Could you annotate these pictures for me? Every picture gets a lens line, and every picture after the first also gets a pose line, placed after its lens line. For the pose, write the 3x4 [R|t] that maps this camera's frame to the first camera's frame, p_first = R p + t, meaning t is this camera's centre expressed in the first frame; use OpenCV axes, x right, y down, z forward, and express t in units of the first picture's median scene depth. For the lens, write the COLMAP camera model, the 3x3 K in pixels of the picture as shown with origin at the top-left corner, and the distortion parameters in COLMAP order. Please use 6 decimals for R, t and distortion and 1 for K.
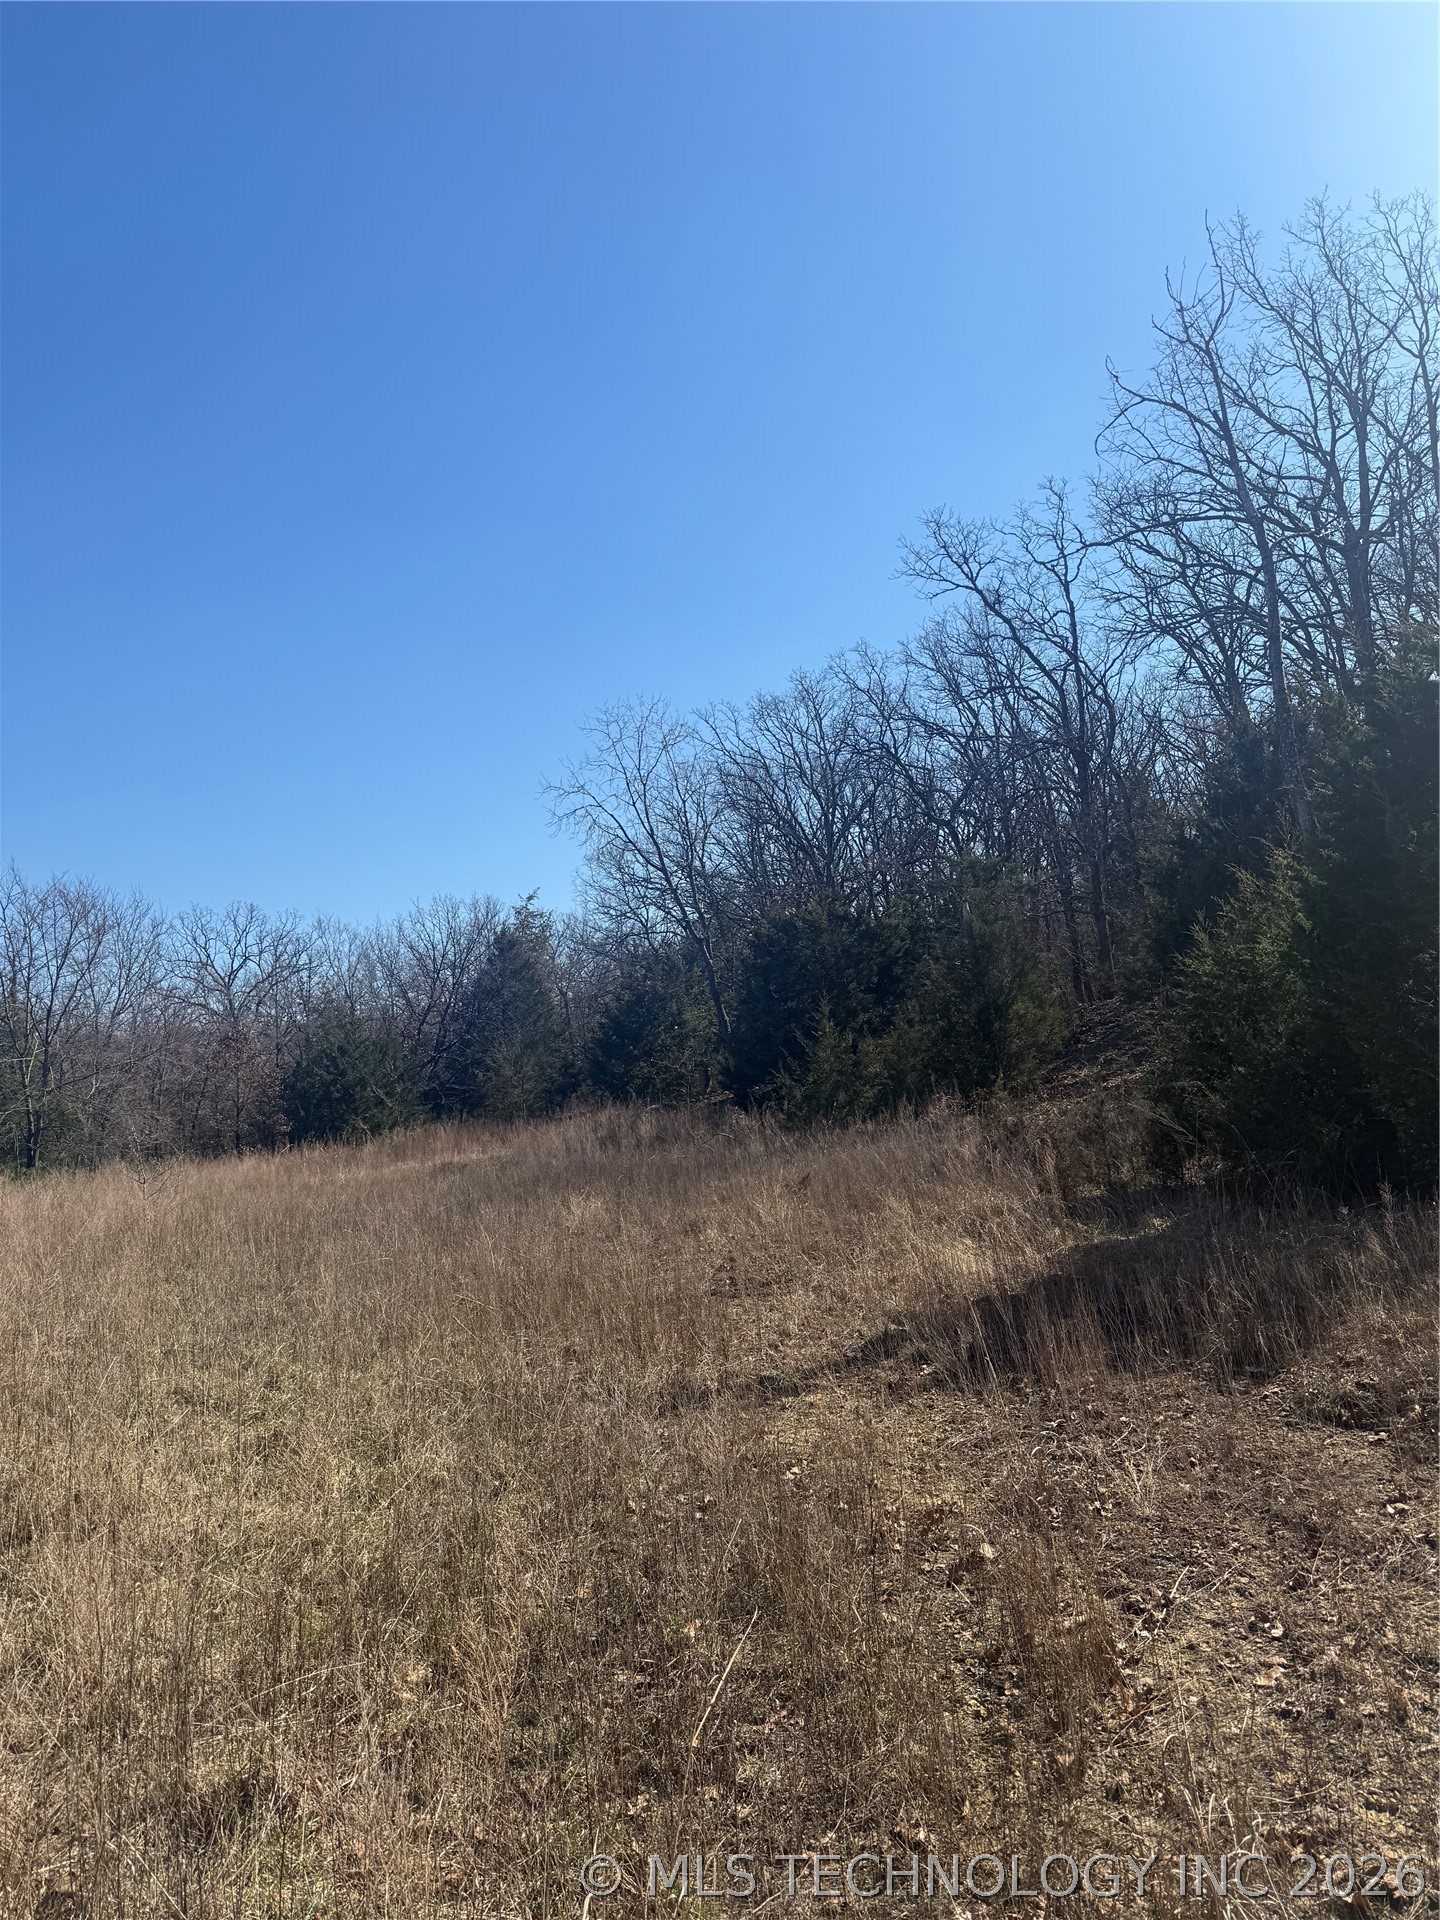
lens RADIAL K [[1330.9, 0, 749.1], [0, 1330.9, 971.4], [0, 0, 1]] dist [0.043762, -0.062442]
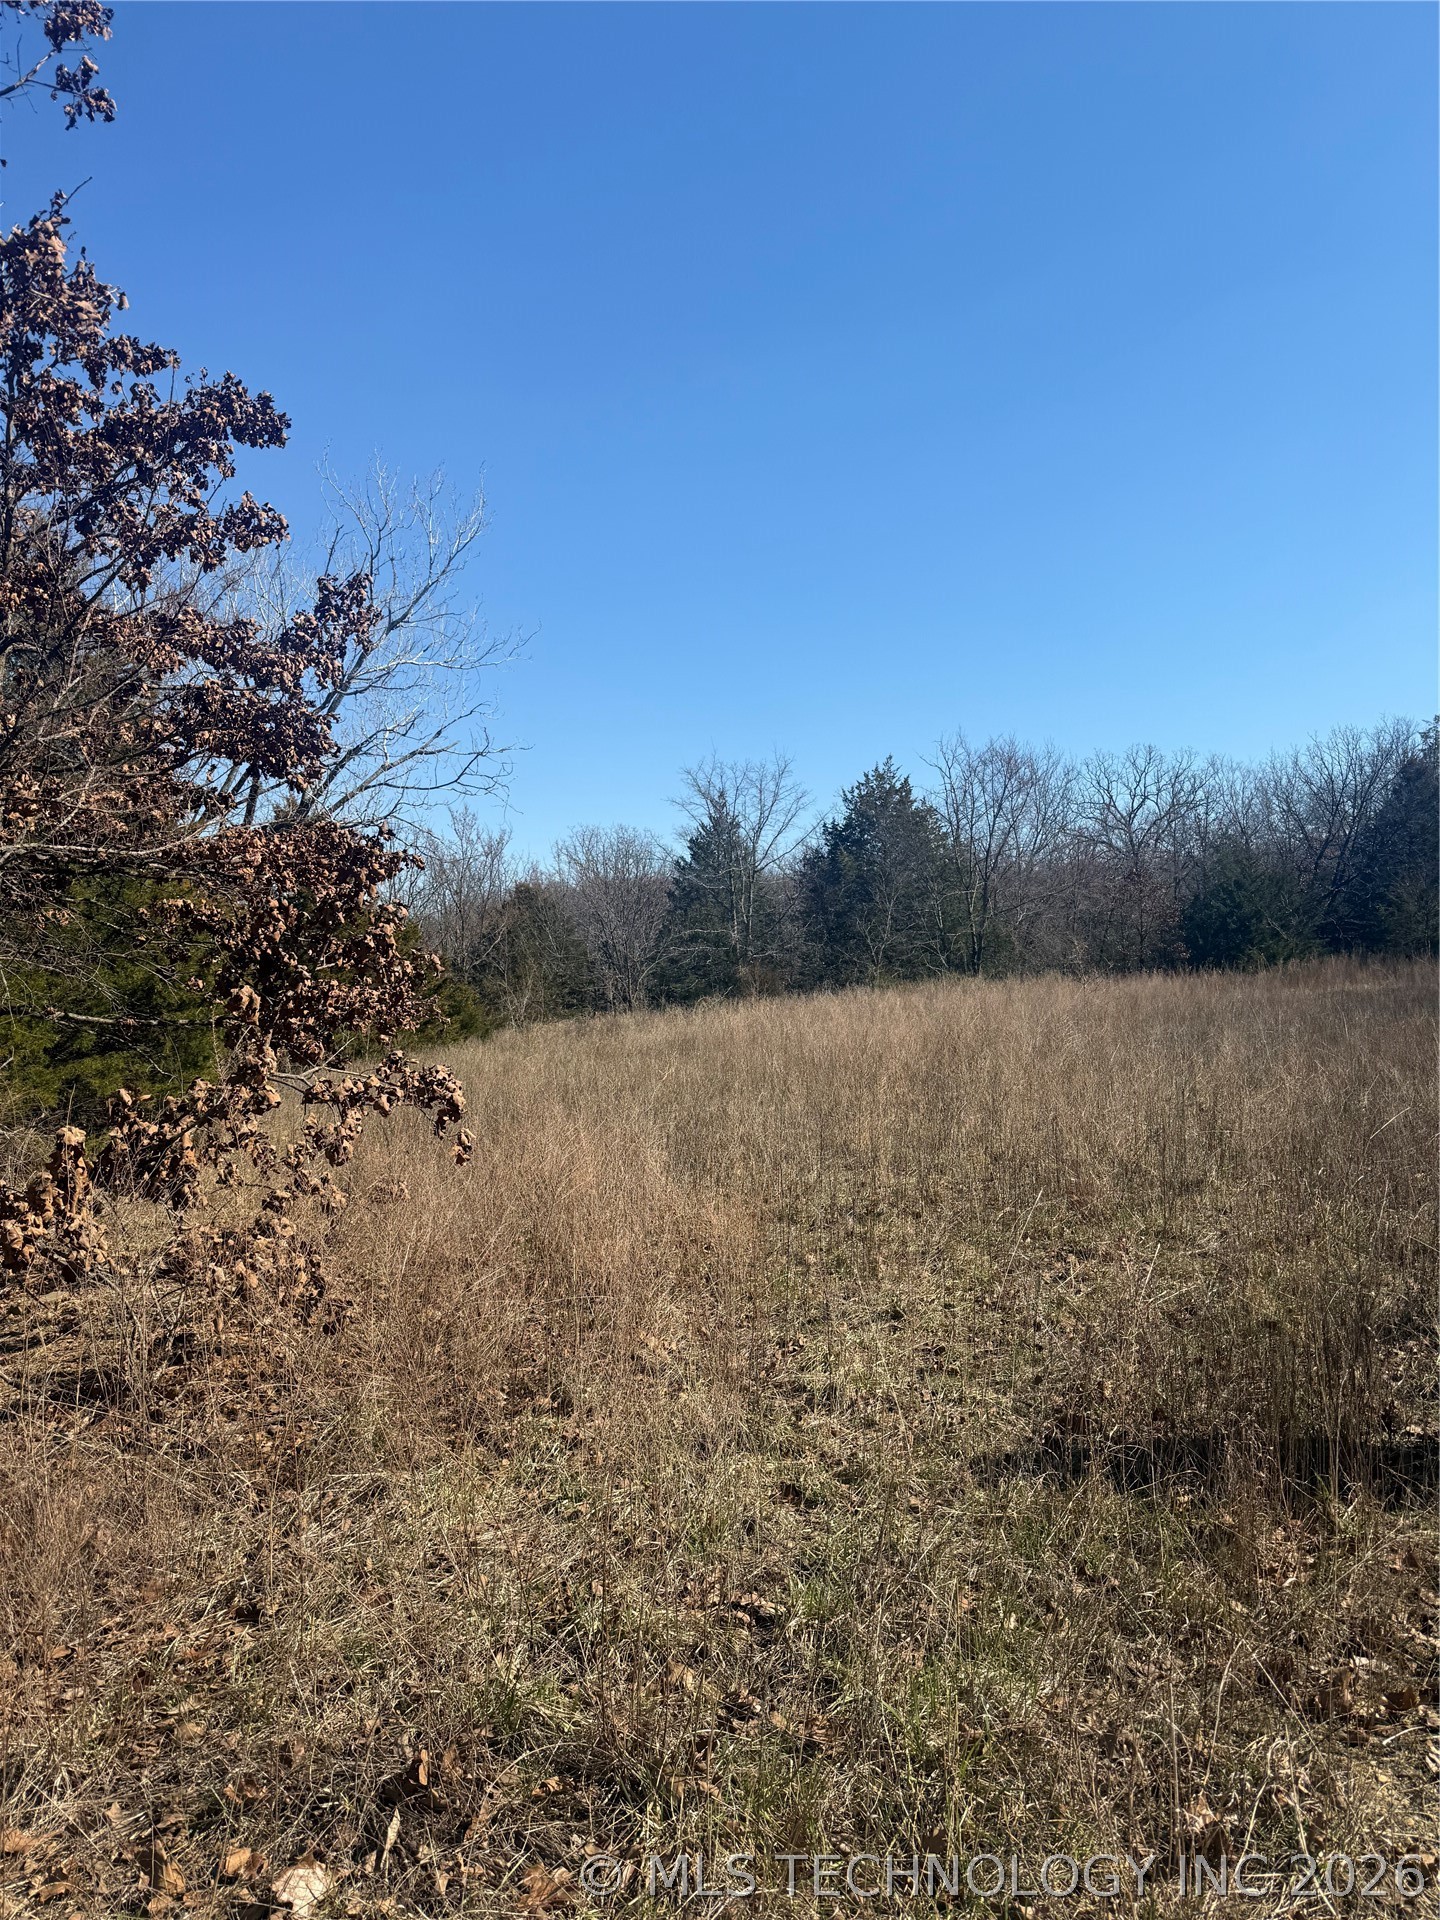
lens RADIAL K [[1330.9, 0, 722.7], [0, 1330.9, 946.6], [0, 0, 1]] dist [0.043762, -0.062442]
pose [[0.788922, 0.030319, -0.613745, 0.075132], [0.034408, 0.995036, 0.093383, -0.014438], [0.613529, -0.094790, 0.783962, -0.254811]]
